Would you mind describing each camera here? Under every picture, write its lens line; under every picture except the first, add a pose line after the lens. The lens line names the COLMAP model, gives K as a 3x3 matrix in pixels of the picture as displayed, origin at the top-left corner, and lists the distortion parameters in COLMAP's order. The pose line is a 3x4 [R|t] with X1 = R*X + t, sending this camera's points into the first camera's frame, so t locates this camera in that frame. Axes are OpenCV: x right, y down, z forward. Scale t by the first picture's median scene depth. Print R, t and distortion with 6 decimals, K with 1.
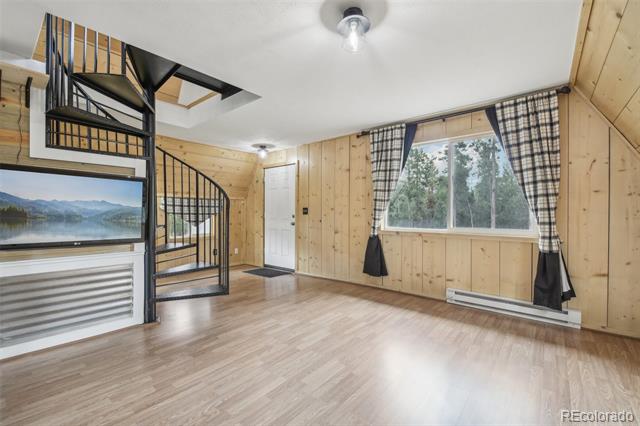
lens RADIAL K [[275.8, 0, 320.0], [0, 275.8, 213.0], [0, 0, 1]] dist [-0.000026, -0.000053]
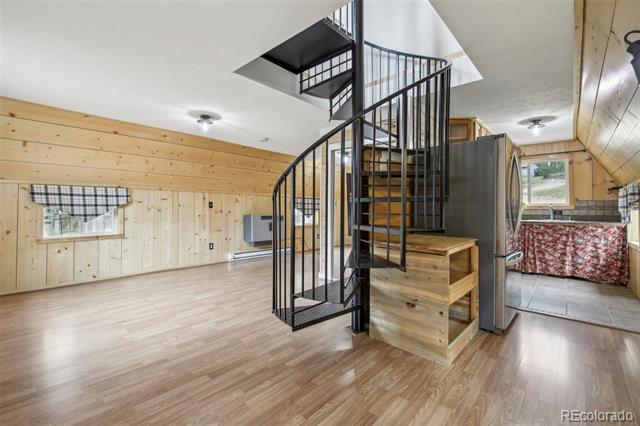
lens RADIAL K [[279.3, 0, 316.4], [0, 279.3, 208.3], [0, 0, 1]] dist [0.000183, -0.000025]
pose [[-0.998941, -0.007272, 0.045436, -0.553343], [-0.007570, 0.999951, -0.006394, 0.010489], [-0.045387, -0.006731, -0.998947, 2.019900]]
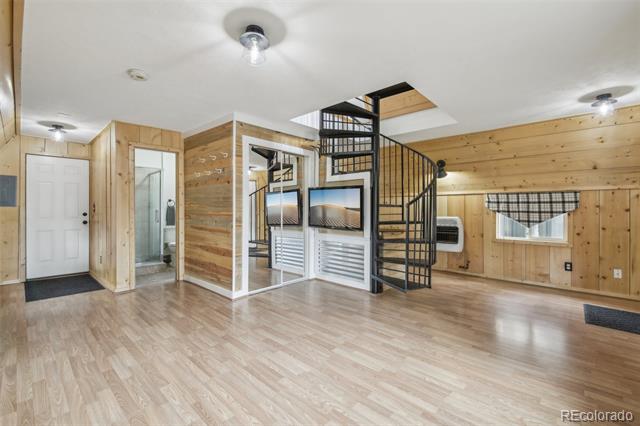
lens RADIAL K [[279.3, 0, 316.4], [0, 279.3, 208.3], [0, 0, 1]] dist [0.000183, -0.000025]
pose [[-0.055561, -0.002943, -0.998451, 0.781206], [-0.002922, 0.999992, -0.002785, -0.005898], [0.998451, 0.002763, -0.055569, 0.839584]]
